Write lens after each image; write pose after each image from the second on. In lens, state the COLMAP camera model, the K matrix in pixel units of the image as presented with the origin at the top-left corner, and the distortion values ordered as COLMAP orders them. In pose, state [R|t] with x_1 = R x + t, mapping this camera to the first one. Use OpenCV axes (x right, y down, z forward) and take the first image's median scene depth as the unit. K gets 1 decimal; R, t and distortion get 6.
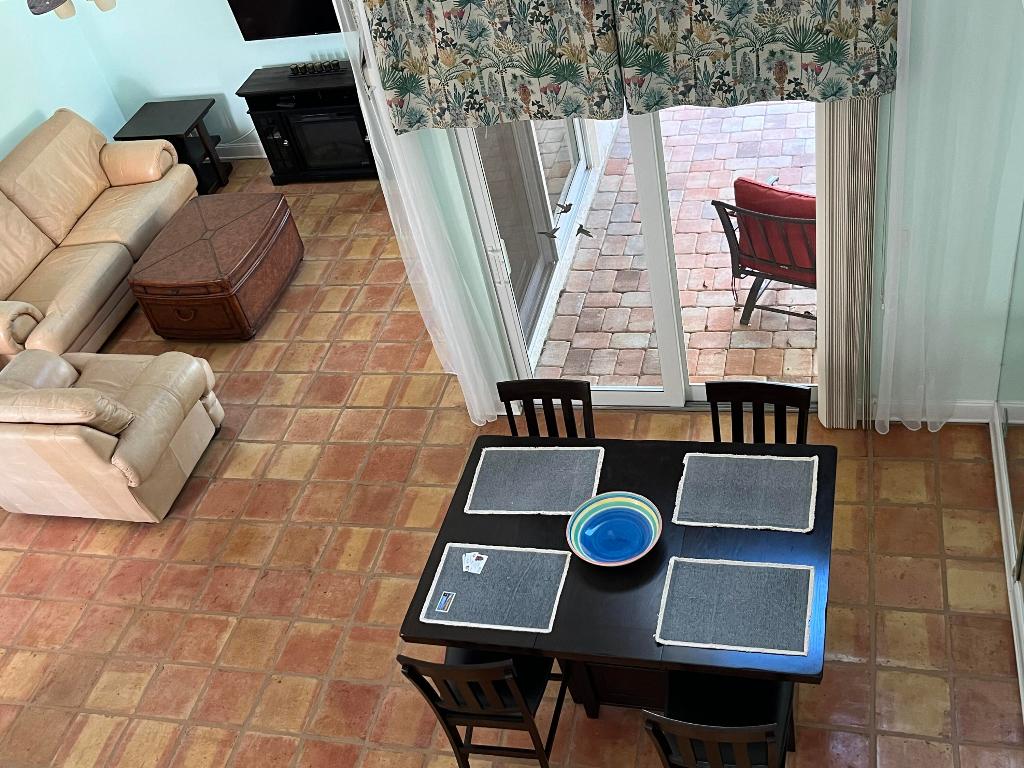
lens RADIAL K [[1075.4, 0, 513.9], [0, 1075.4, 381.7], [0, 0, 1]] dist [0.027533, 0.000000]
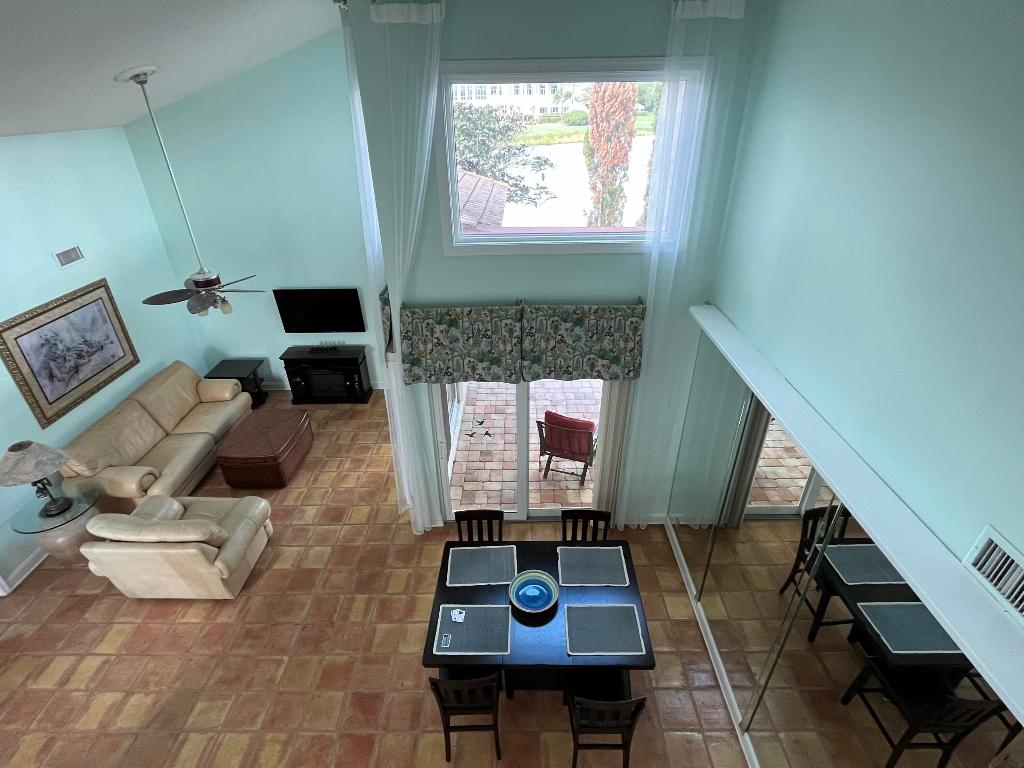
lens RADIAL K [[499.2, 0, 509.9], [0, 499.2, 381.1], [0, 0, 1]] dist [-0.004404, 0.001515]
pose [[0.958865, 0.047438, 0.279869, -0.144257], [0.017597, 0.974107, -0.225404, -0.019534], [-0.283315, 0.221057, 0.933202, 0.061459]]
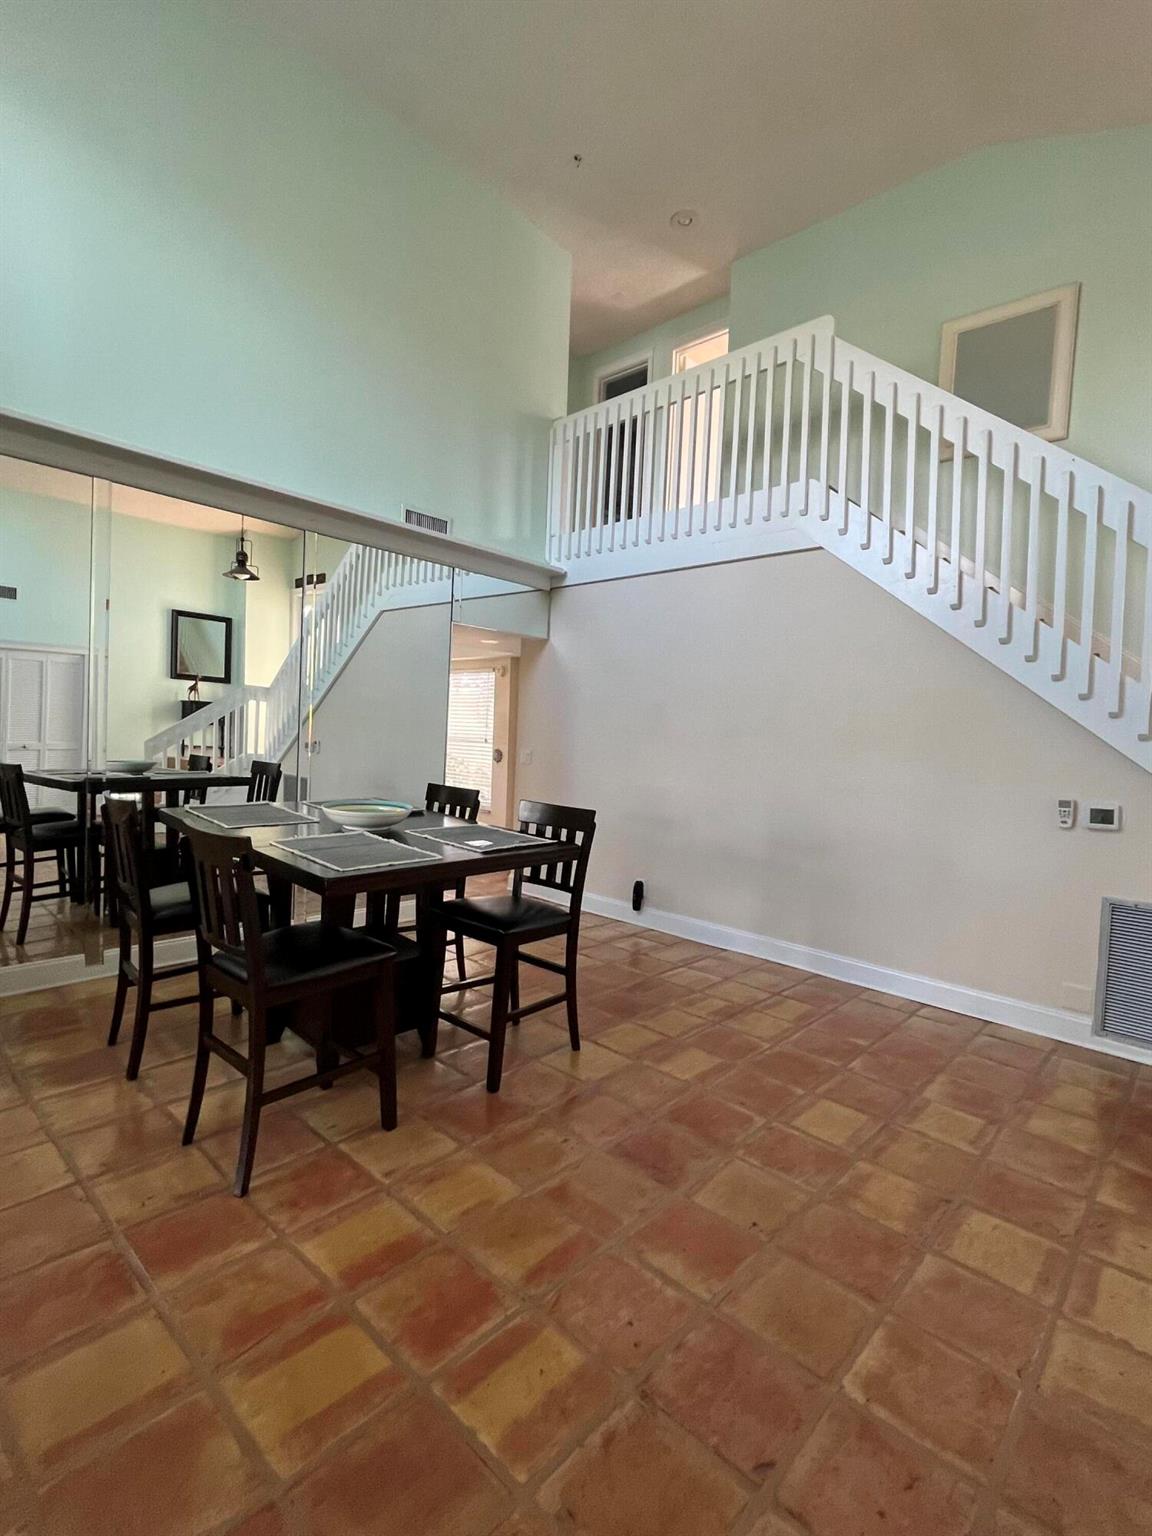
lens RADIAL K [[748.8, 0, 576.7], [0, 748.8, 759.4], [0, 0, 1]] dist [-0.004404, 0.001515]
pose [[-0.865033, 0.142032, 0.481191, -0.304867], [0.417044, 0.736736, 0.532254, -0.141510], [-0.278913, 0.661095, -0.696535, 0.953396]]
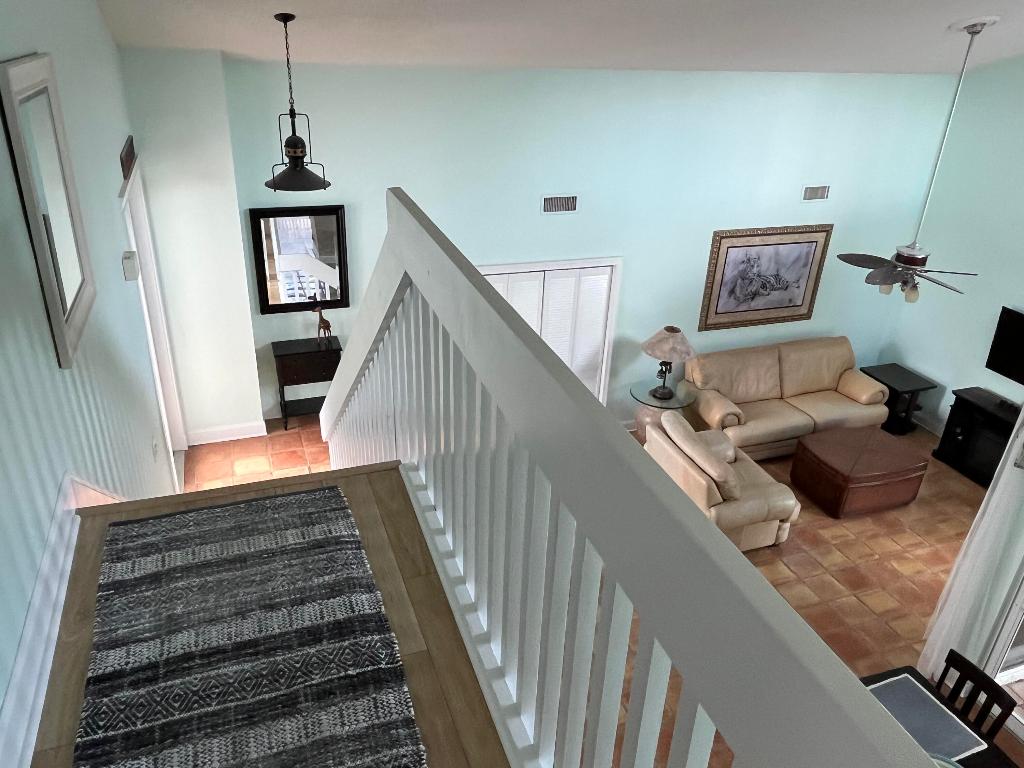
lens RADIAL K [[754.7, 0, 503.3], [0, 754.7, 382.7], [0, 0, 1]] dist [0.001078, -0.011666]
pose [[0.528942, 0.555156, -0.641889, 0.084036], [-0.659921, 0.744623, 0.100207, 0.022572], [0.533596, 0.370592, 0.760222, -0.104232]]
